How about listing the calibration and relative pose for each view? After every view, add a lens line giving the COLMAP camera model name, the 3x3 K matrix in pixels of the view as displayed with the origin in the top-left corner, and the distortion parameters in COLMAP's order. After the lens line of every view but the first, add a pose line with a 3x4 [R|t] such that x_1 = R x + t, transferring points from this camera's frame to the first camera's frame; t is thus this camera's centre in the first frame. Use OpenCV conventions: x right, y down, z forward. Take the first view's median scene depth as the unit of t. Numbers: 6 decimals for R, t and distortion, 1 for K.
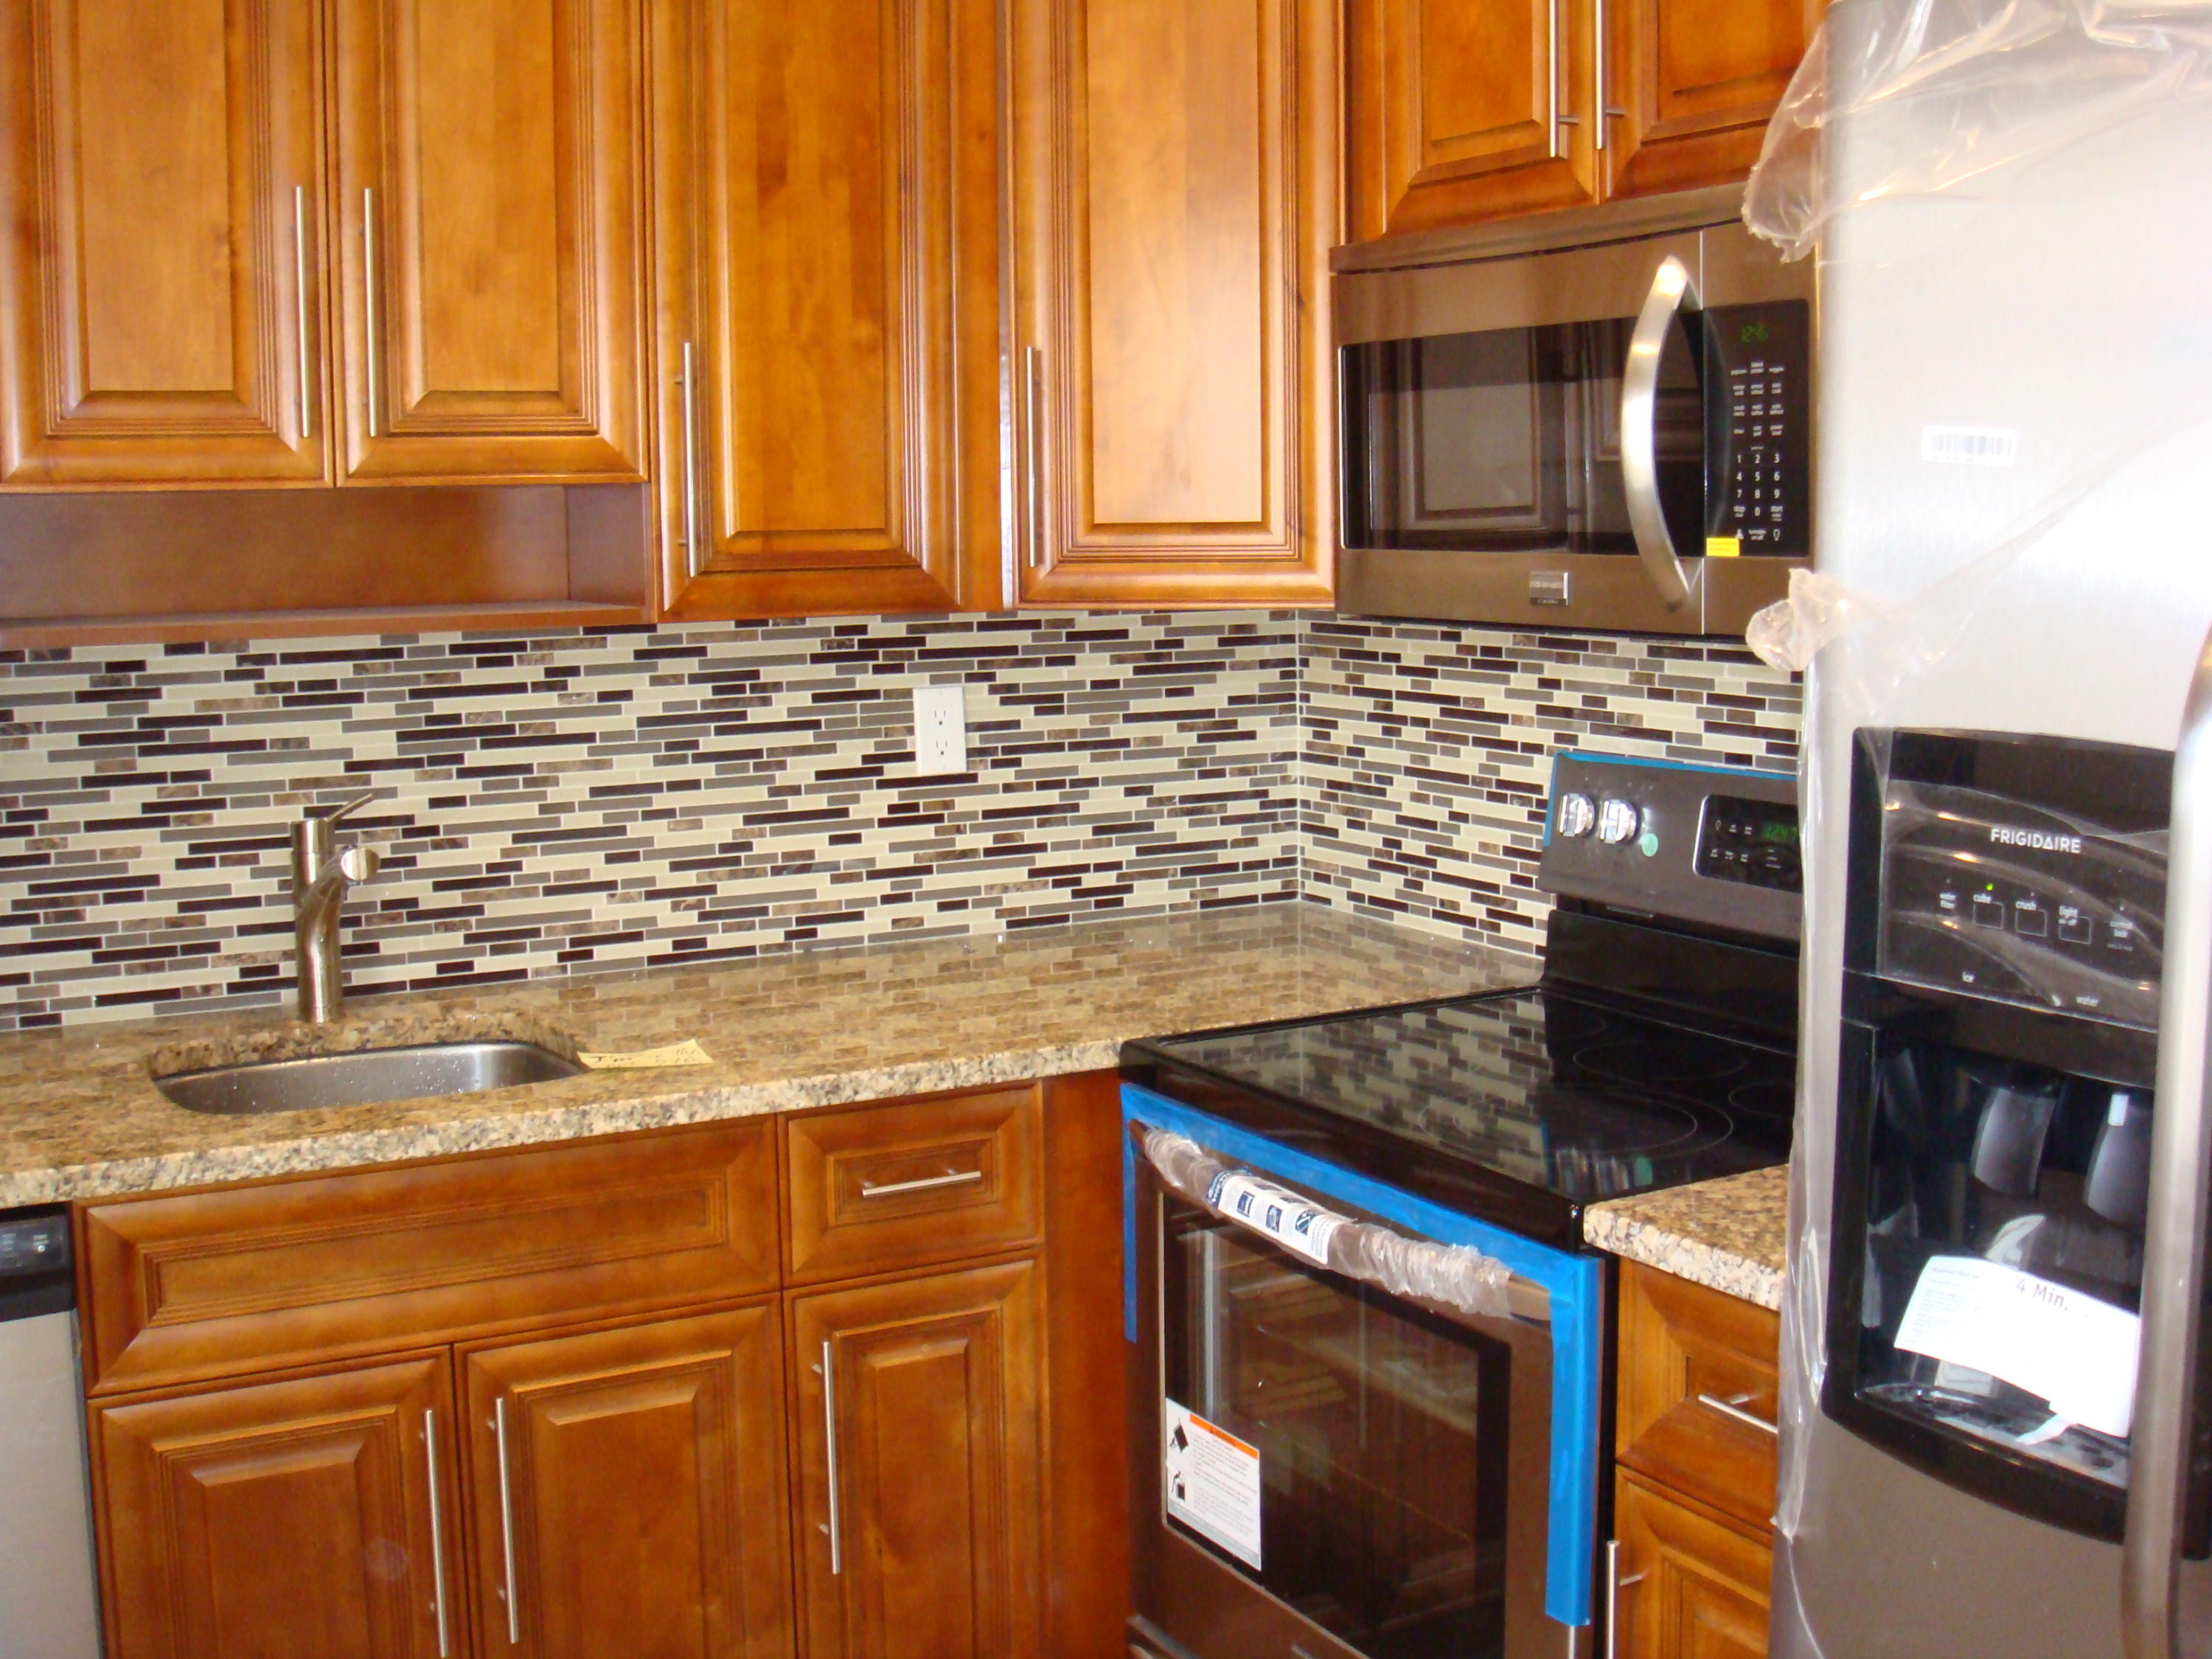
lens RADIAL K [[2512.1, 0, 1100.7], [0, 2512.1, 814.2], [0, 0, 1]] dist [-0.175541, 0.131126]
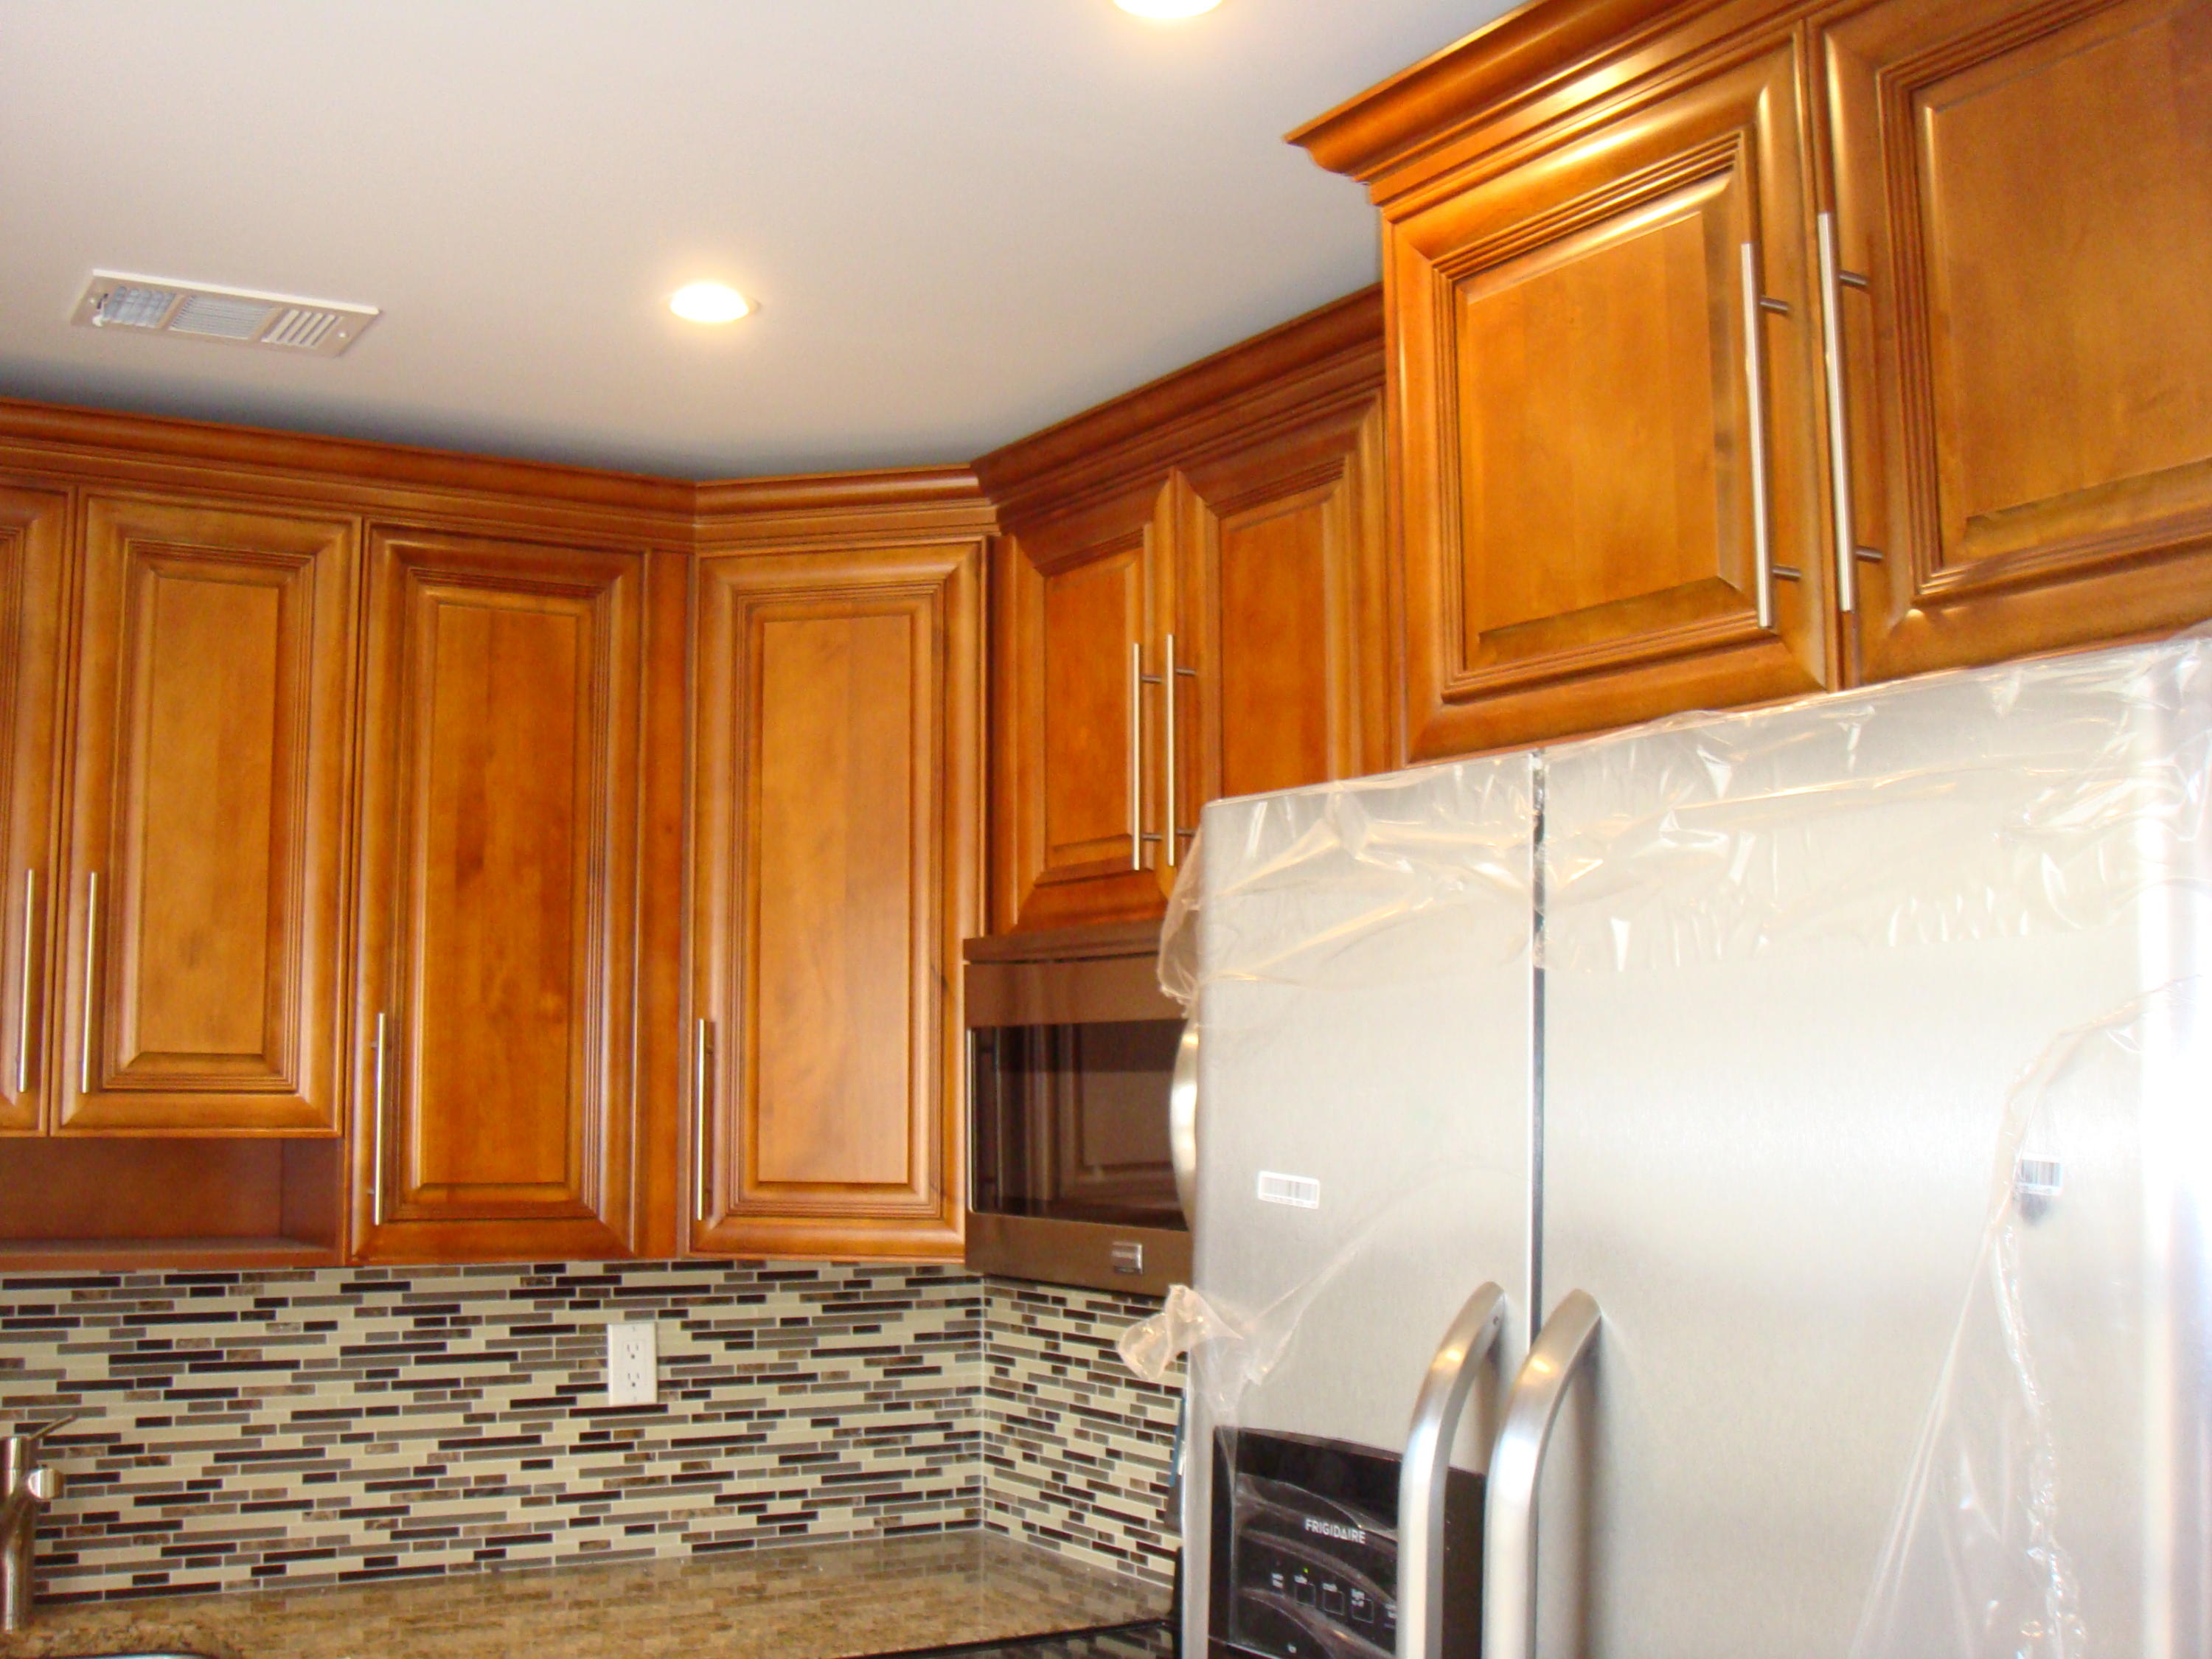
lens RADIAL K [[2512.1, 0, 1100.7], [0, 2512.1, 814.2], [0, 0, 1]] dist [-0.175541, 0.131126]
pose [[0.999200, 0.018234, 0.035588, 0.097324], [-0.009604, 0.973362, -0.229074, -0.022053], [-0.038817, 0.228549, 0.972758, -0.093512]]
